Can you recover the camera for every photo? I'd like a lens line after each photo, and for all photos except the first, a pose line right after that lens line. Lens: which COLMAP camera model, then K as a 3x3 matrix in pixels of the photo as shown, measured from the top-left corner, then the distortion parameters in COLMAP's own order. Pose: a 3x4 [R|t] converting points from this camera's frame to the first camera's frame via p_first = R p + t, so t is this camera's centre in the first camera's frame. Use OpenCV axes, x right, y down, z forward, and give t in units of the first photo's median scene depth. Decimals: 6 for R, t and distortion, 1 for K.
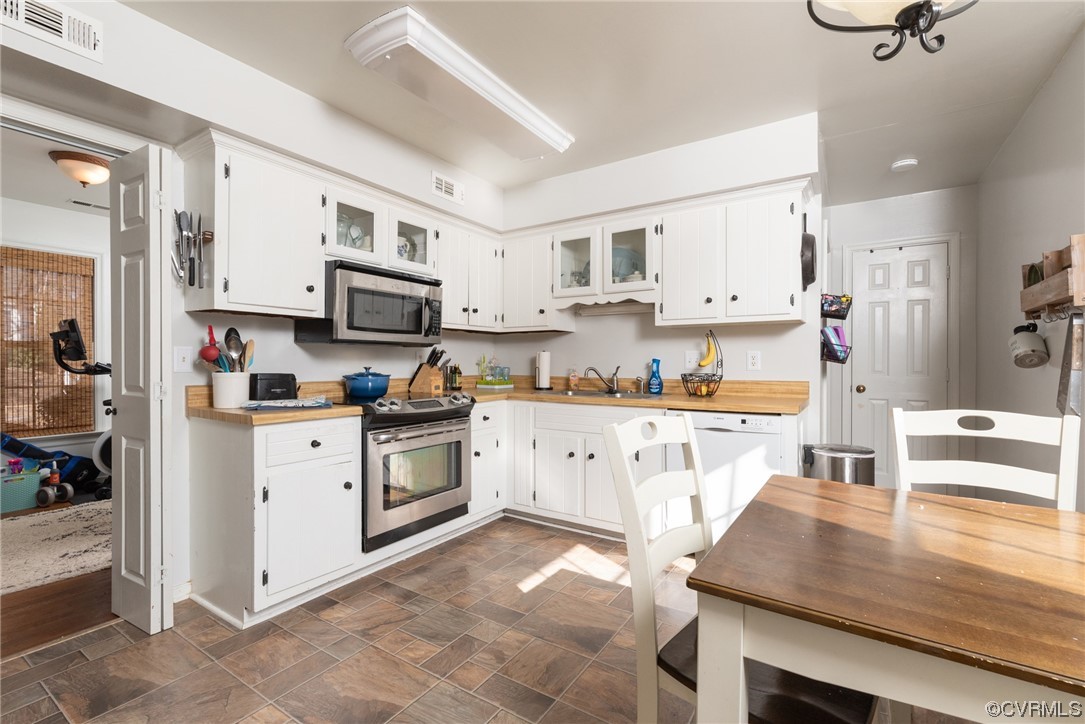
lens RADIAL K [[486.3, 0, 532.5], [0, 486.3, 364.5], [0, 0, 1]] dist [-0.000291, 0.000250]
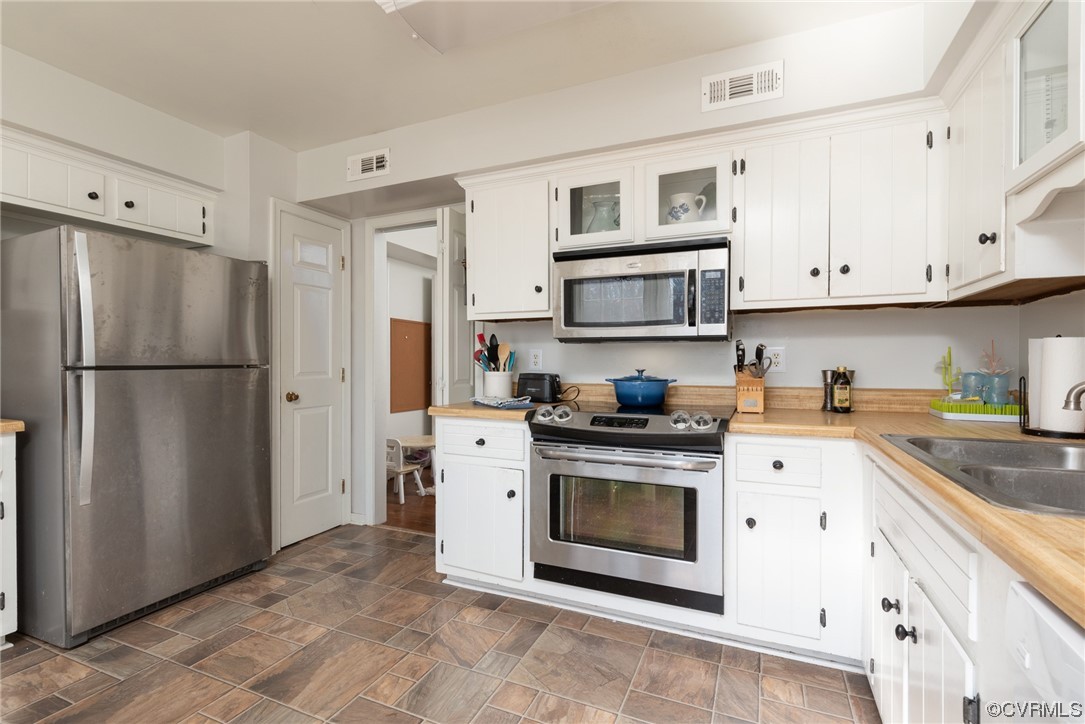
lens RADIAL K [[473.4, 0, 541.7], [0, 473.4, 364.3], [0, 0, 1]] dist [0.001423, 0.000579]
pose [[0.184694, 0.007286, -0.982769, 0.423468], [-0.004475, 0.999968, 0.006572, -0.007878], [0.982786, 0.003184, 0.184721, 0.704611]]
